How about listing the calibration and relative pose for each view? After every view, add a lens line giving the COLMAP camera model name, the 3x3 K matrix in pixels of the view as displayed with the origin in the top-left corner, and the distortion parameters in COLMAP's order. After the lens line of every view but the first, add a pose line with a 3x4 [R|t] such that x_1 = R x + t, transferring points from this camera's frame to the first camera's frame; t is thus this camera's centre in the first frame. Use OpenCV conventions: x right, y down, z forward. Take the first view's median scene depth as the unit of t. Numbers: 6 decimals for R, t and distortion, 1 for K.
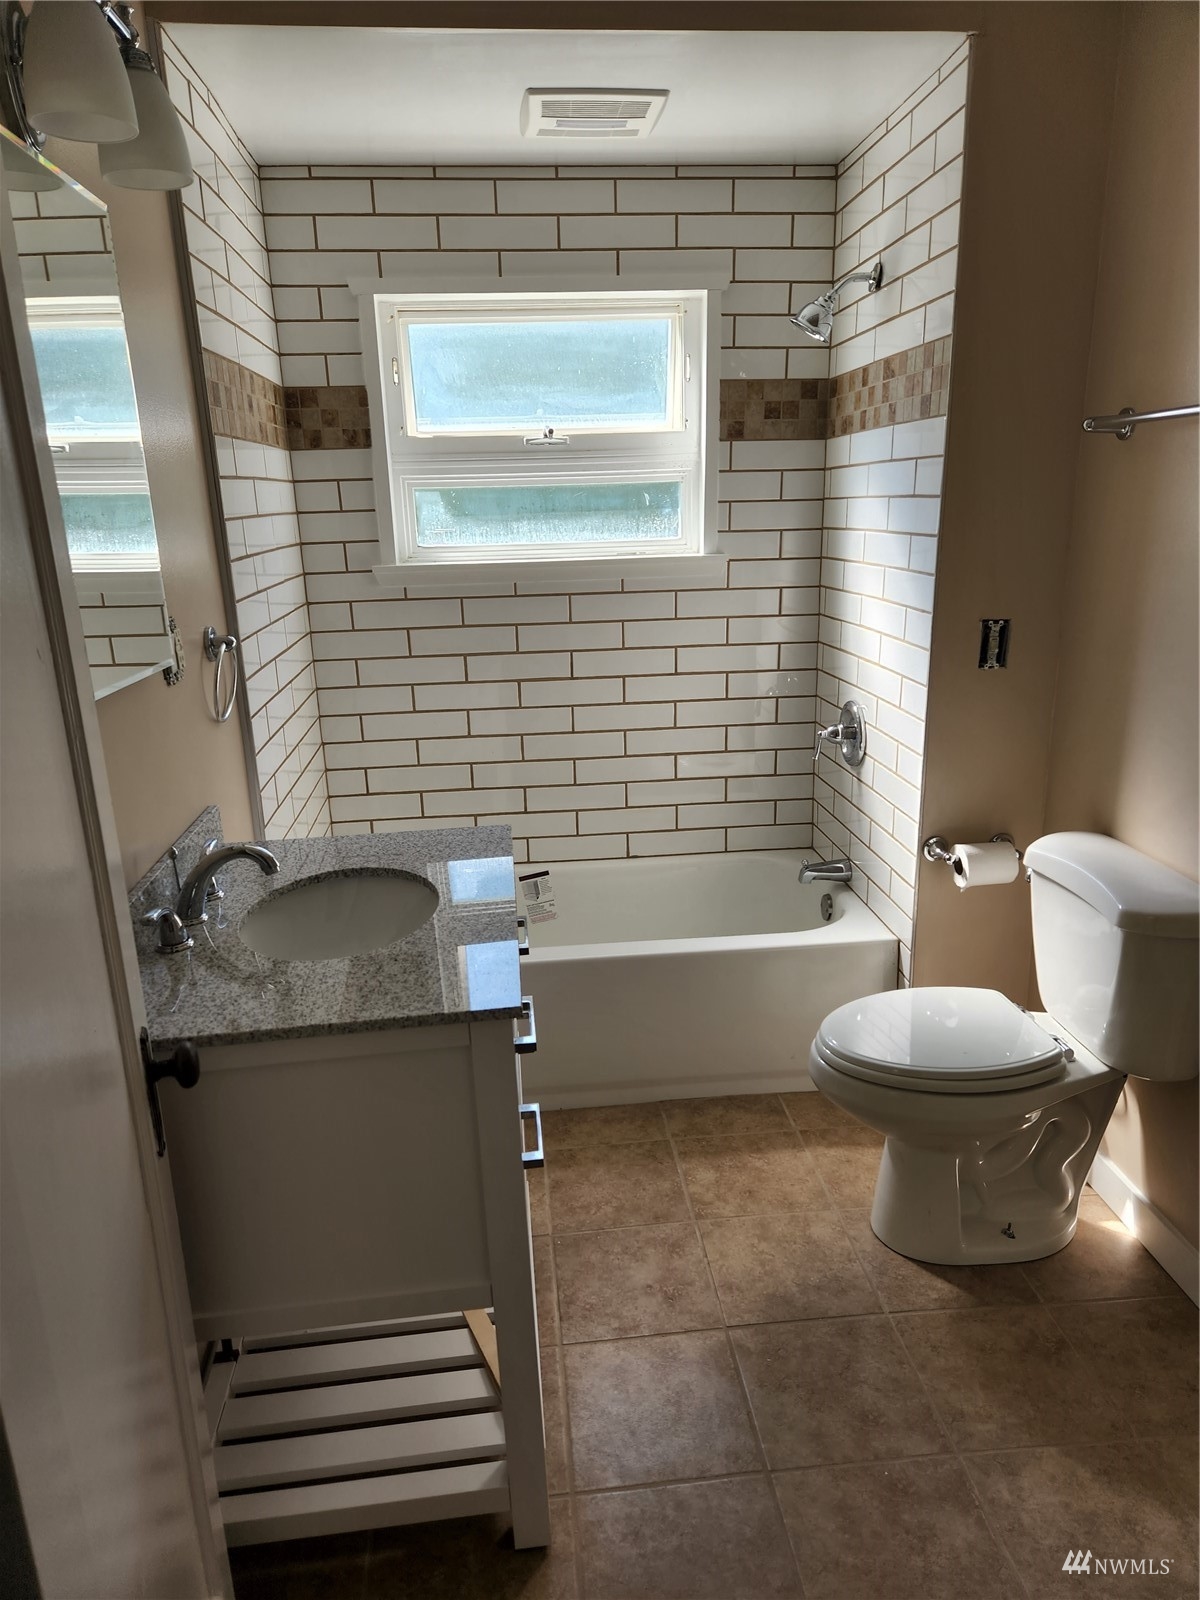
lens RADIAL K [[1074.8, 0, 586.8], [0, 1074.8, 840.1], [0, 0, 1]] dist [0.073767, -0.065508]
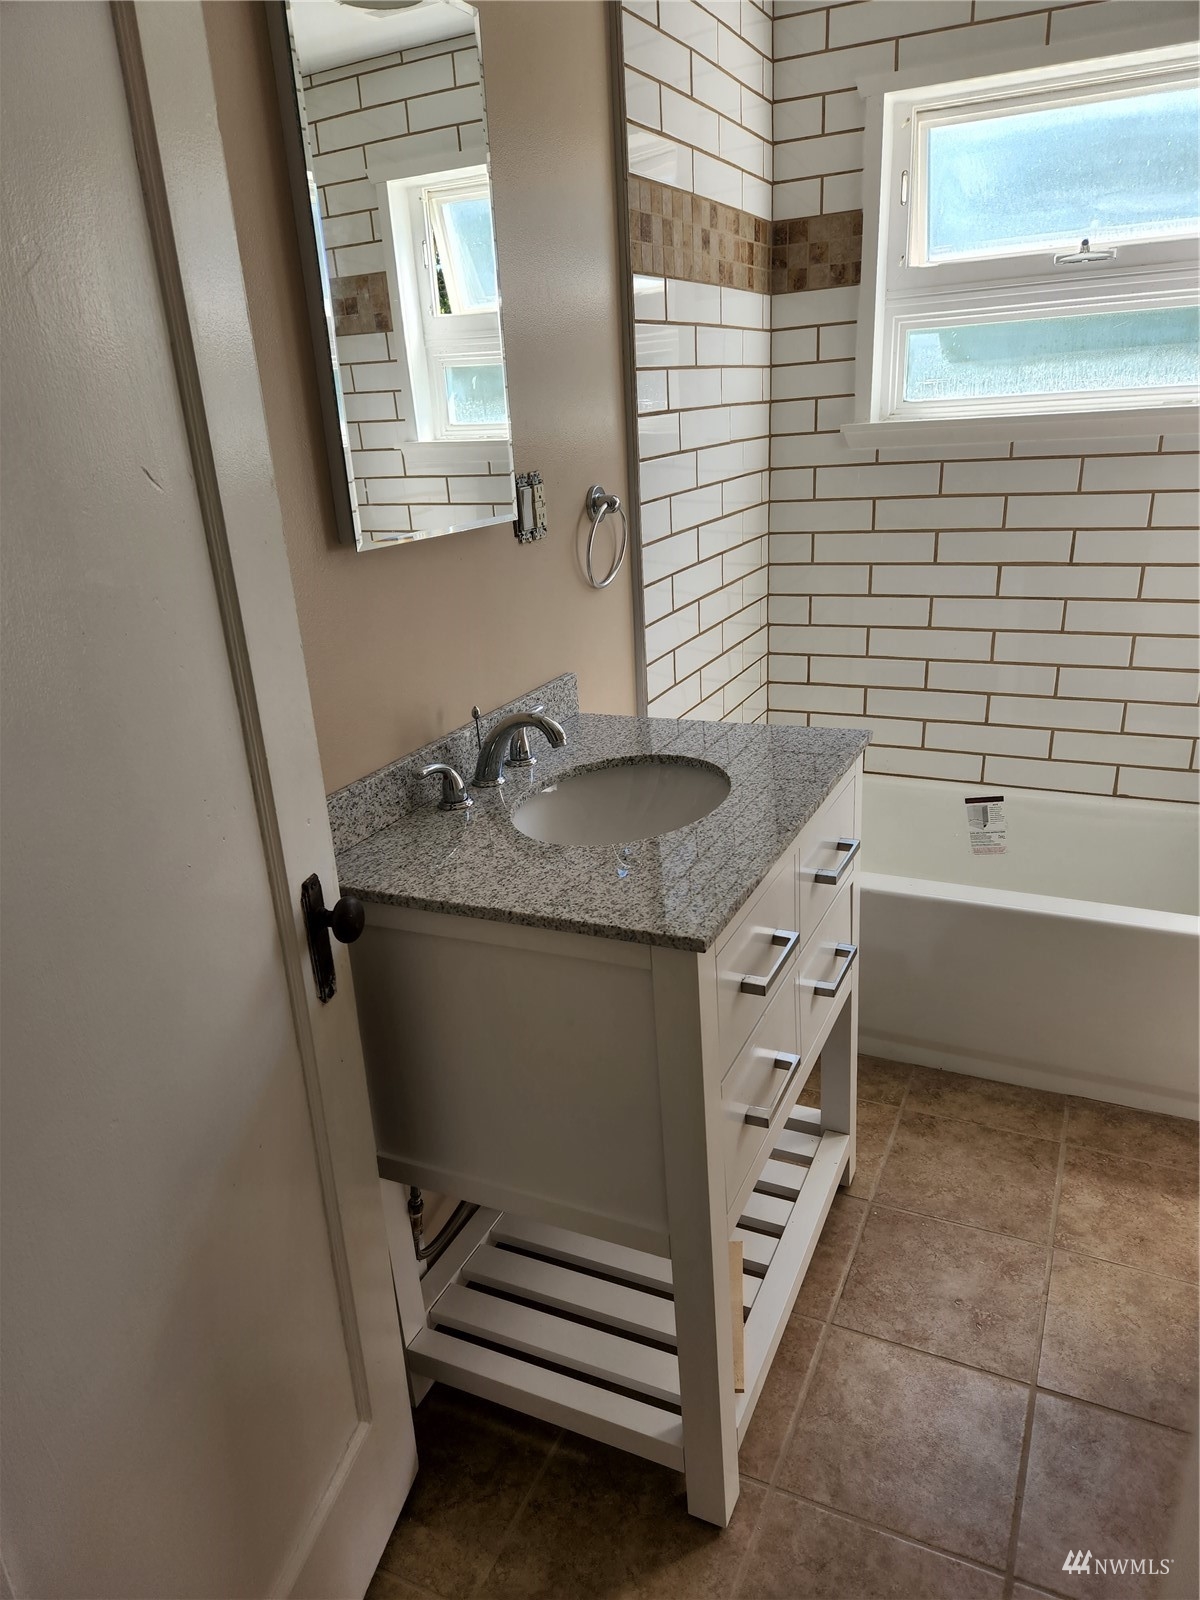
lens RADIAL K [[1074.8, 0, 576.6], [0, 1074.8, 836.2], [0, 0, 1]] dist [0.073767, -0.065508]
pose [[0.854726, 0.175329, -0.488572, 0.127996], [-0.127723, 0.983328, 0.129434, -0.010330], [0.503120, -0.048229, 0.862870, 0.119304]]
